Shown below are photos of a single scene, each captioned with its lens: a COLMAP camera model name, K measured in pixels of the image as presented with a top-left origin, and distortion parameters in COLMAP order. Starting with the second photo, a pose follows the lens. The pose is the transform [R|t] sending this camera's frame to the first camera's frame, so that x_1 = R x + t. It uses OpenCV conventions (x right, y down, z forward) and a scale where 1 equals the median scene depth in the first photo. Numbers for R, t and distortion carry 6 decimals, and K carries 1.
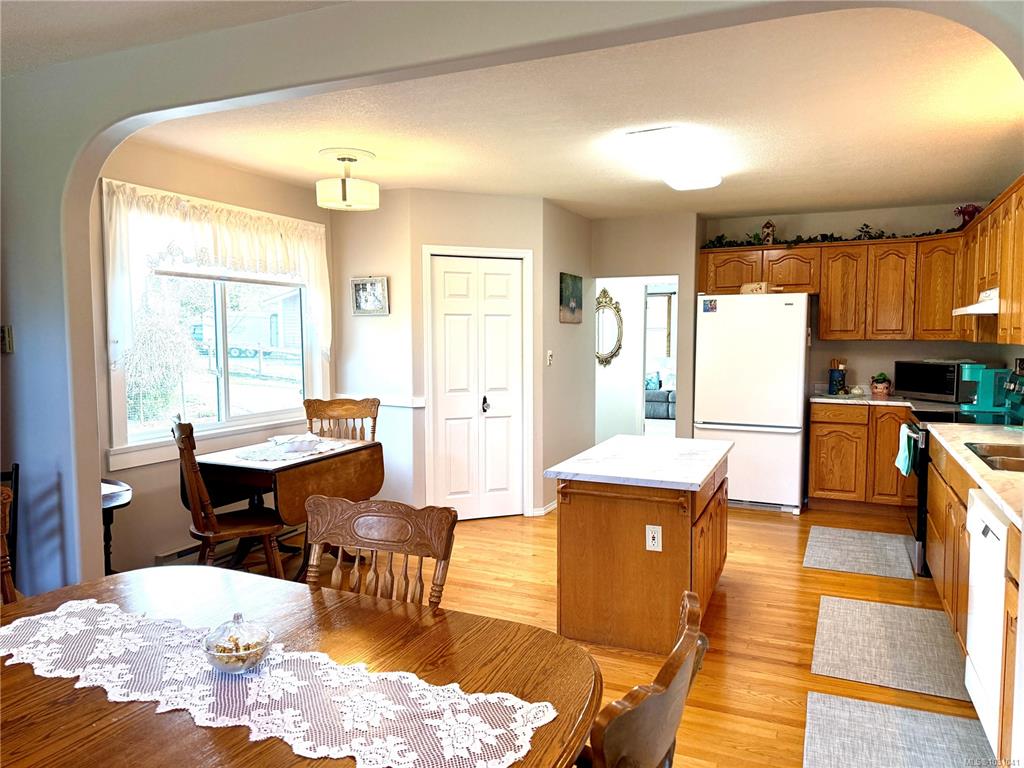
lens RADIAL K [[718.1, 0, 508.2], [0, 718.1, 392.9], [0, 0, 1]] dist [0.052307, -0.055386]
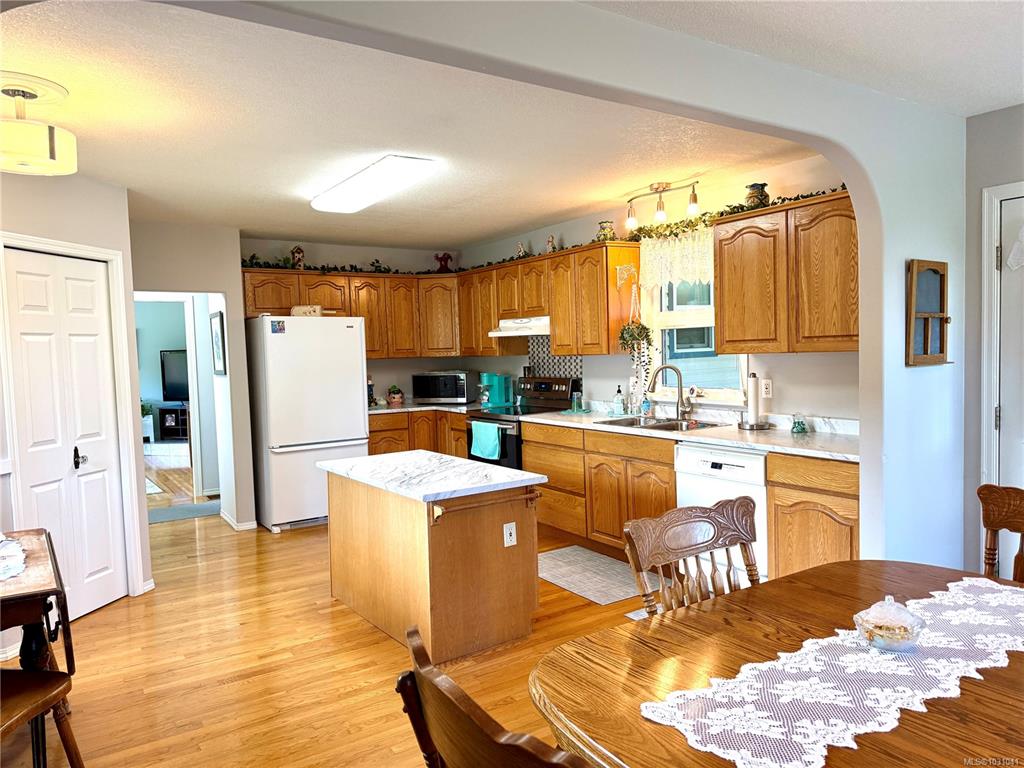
lens RADIAL K [[718.1, 0, 514.3], [0, 718.1, 383.8], [0, 0, 1]] dist [0.052307, -0.055386]
pose [[0.525223, -0.056078, 0.849115, -0.550115], [0.096196, 0.995343, 0.006233, -0.026851], [-0.845510, 0.078407, 0.528171, 0.303165]]
